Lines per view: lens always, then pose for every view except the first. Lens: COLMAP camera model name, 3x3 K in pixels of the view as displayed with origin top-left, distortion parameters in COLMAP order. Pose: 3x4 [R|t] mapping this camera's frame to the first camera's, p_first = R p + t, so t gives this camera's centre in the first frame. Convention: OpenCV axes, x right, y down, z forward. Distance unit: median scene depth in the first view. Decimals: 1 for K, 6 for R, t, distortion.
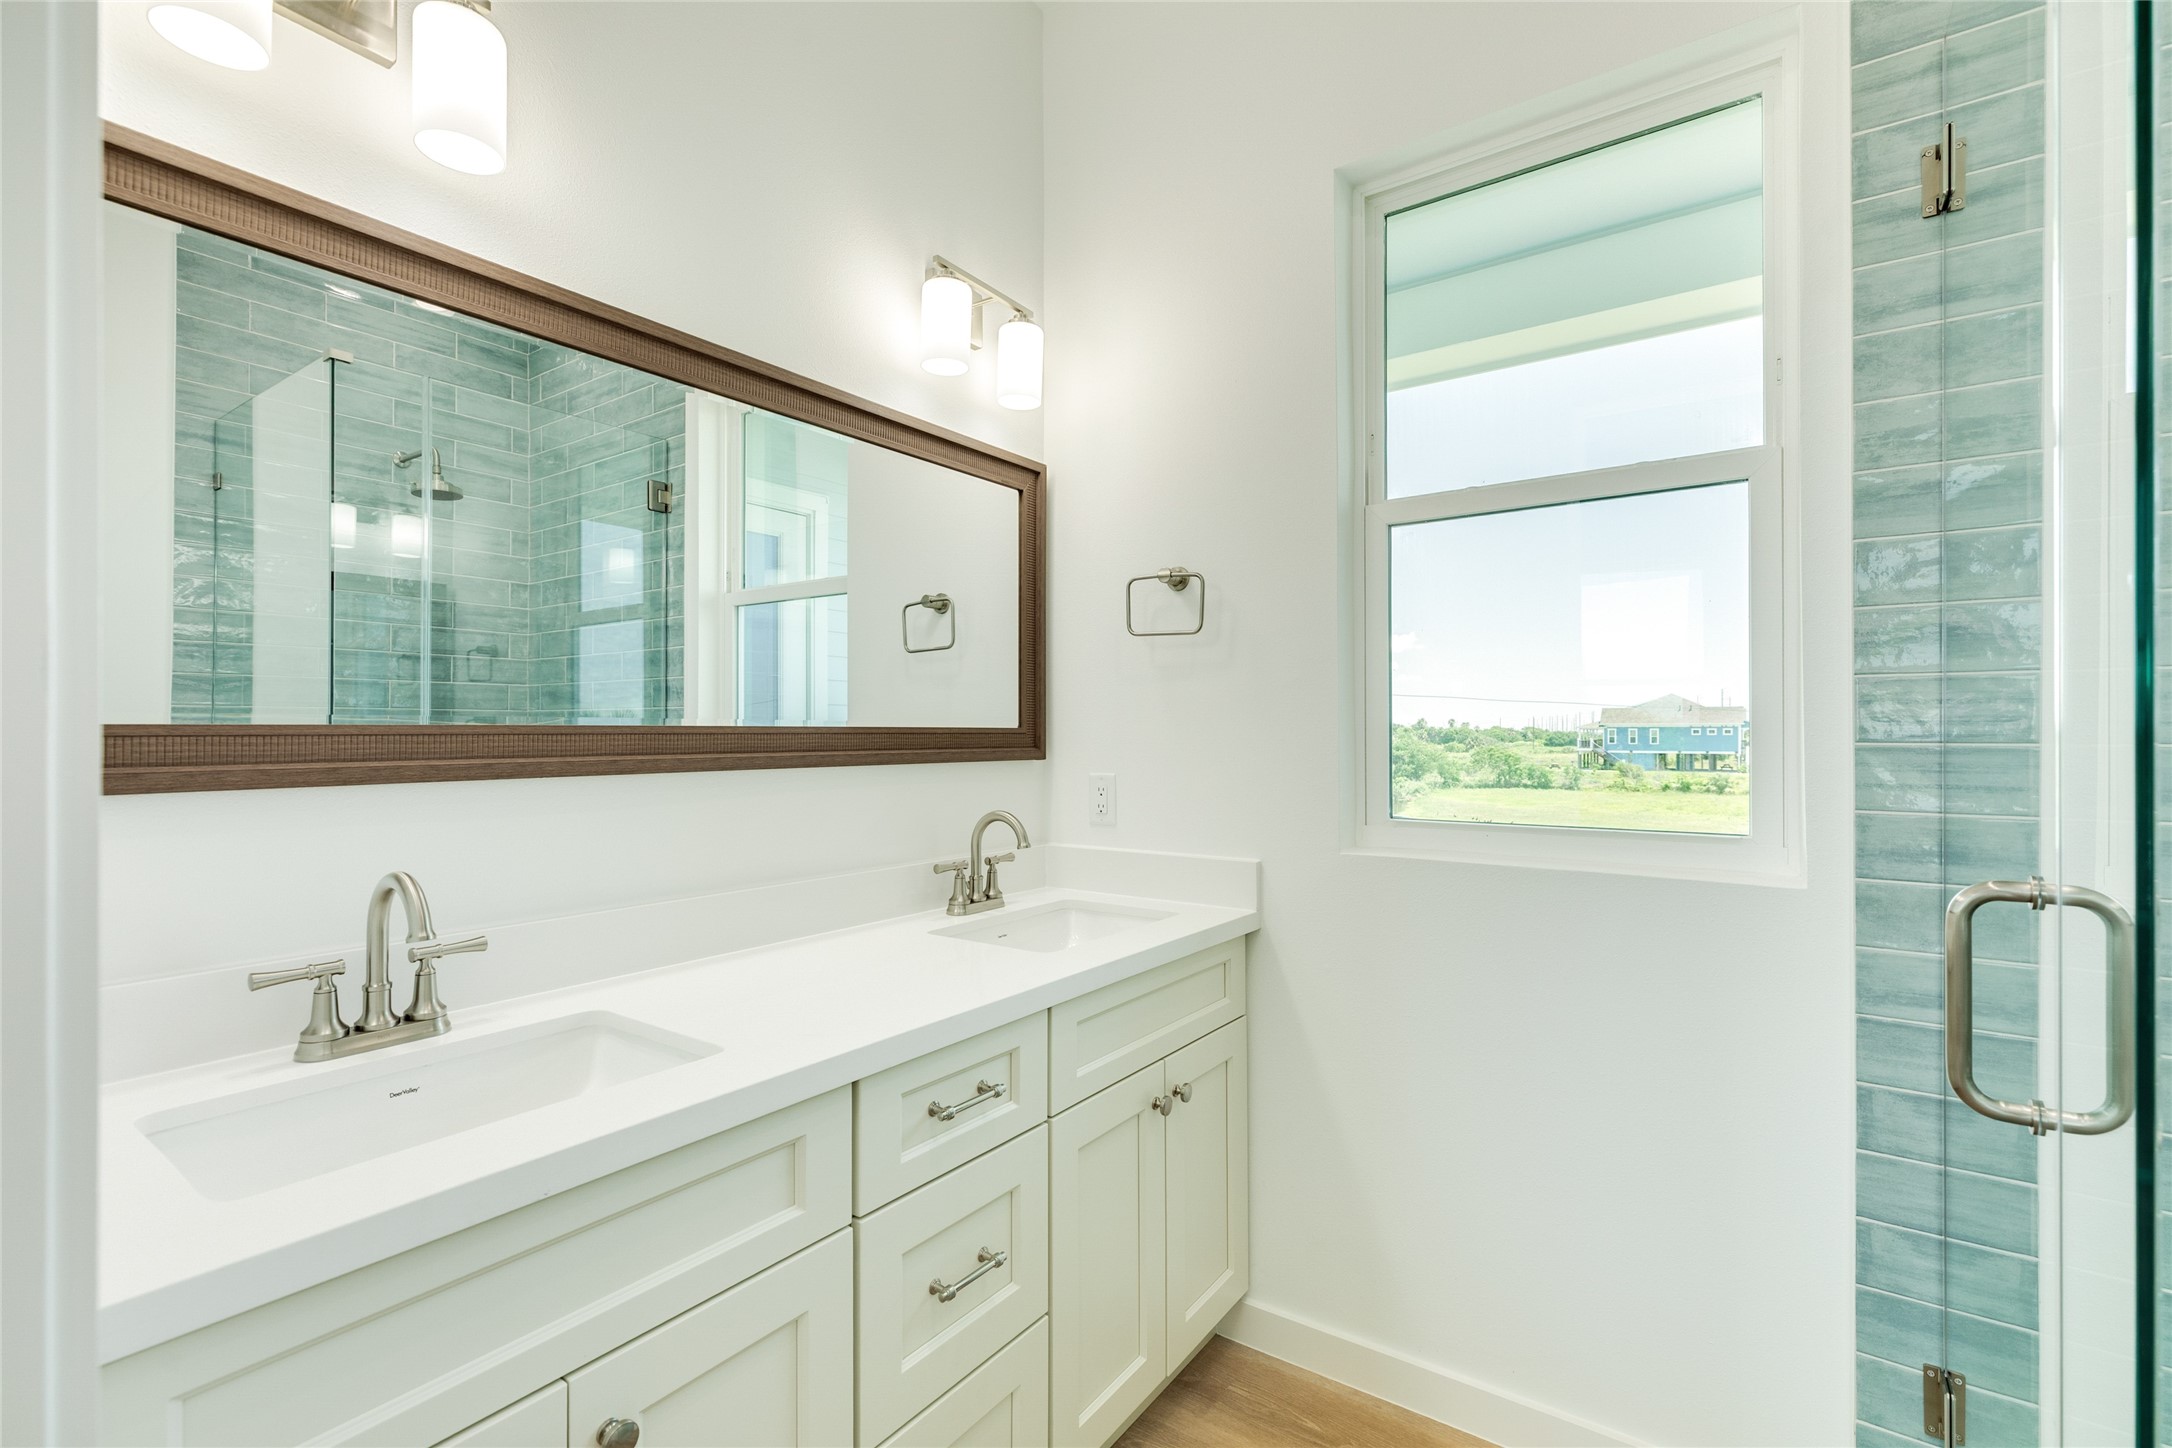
lens RADIAL K [[972.9, 0, 1069.2], [0, 972.9, 731.2], [0, 0, 1]] dist [0.002919, -0.001079]
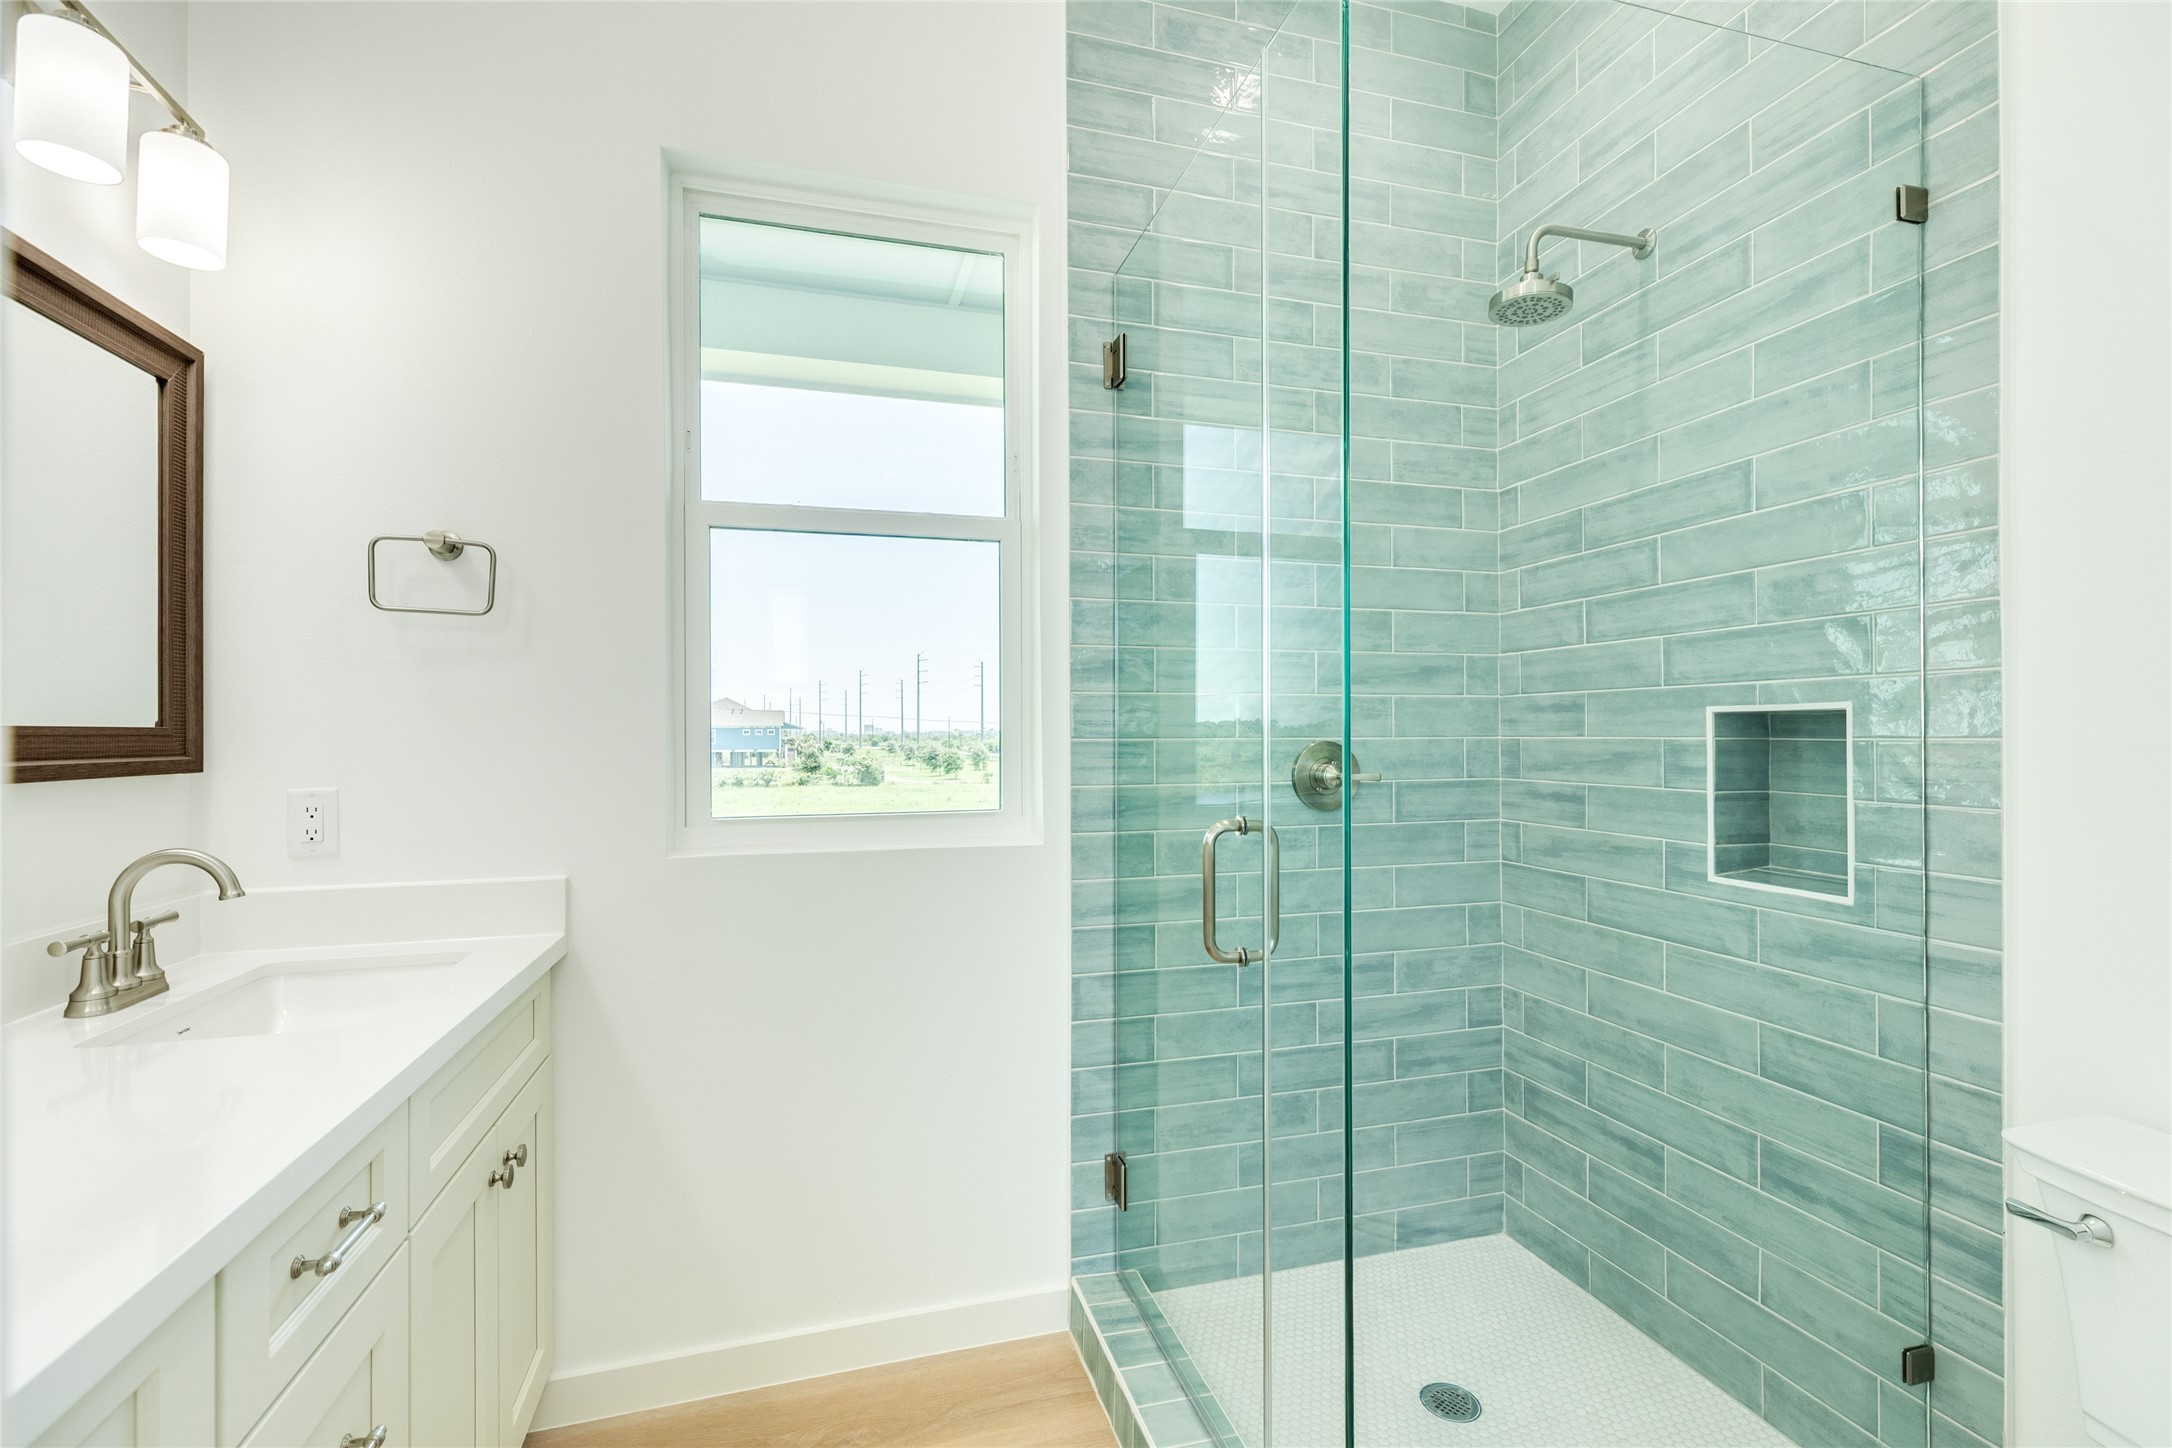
lens RADIAL K [[972.9, 0, 1102.9], [0, 972.9, 729.8], [0, 0, 1]] dist [0.002919, -0.001079]
pose [[0.604140, 0.000378, 0.796878, -0.262089], [0.001340, 0.999998, -0.001490, 0.000605], [-0.796877, 0.001968, 0.604139, 0.082873]]
